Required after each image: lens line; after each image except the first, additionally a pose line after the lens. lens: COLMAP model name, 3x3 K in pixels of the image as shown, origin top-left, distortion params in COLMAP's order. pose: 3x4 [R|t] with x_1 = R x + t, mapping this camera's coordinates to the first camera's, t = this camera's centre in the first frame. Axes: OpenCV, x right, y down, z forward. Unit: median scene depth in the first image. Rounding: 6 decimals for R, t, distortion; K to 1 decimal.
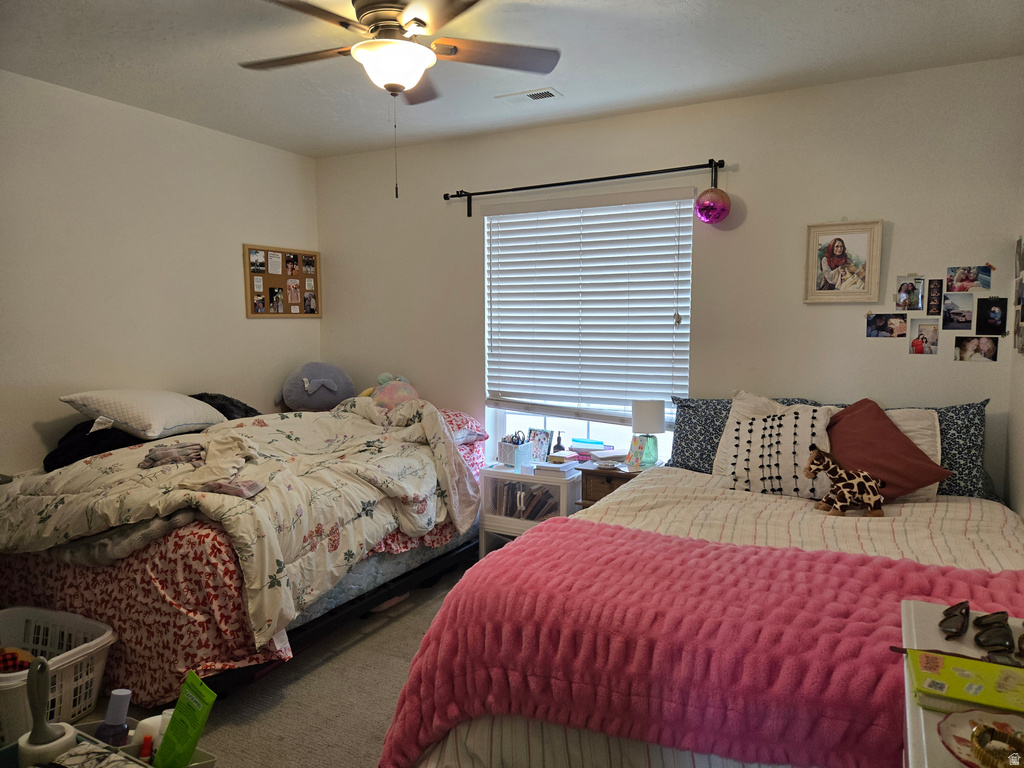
lens RADIAL K [[689.1, 0, 515.8], [0, 689.1, 381.6], [0, 0, 1]] dist [0.076628, -0.048170]
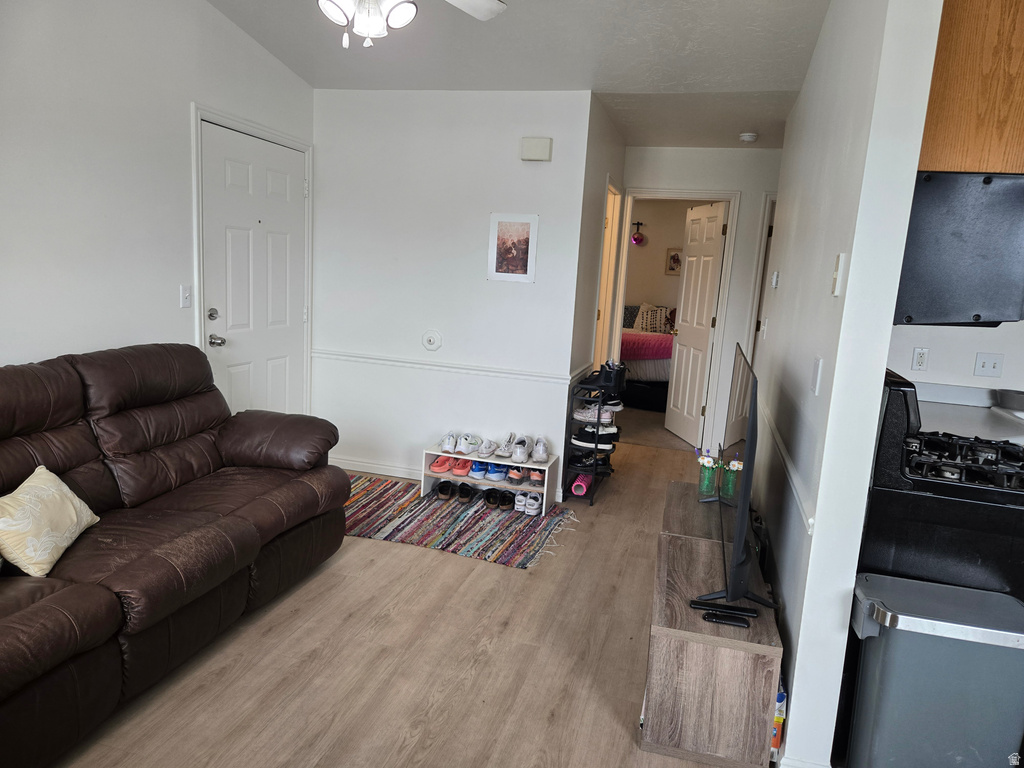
lens RADIAL K [[689.1, 0, 522.7], [0, 689.1, 376.5], [0, 0, 1]] dist [0.076628, -0.048170]
pose [[0.972484, 0.032329, 0.230716, -0.949109], [-0.051365, 0.995708, 0.076985, 0.140563], [-0.227237, -0.086718, 0.969971, -1.987908]]
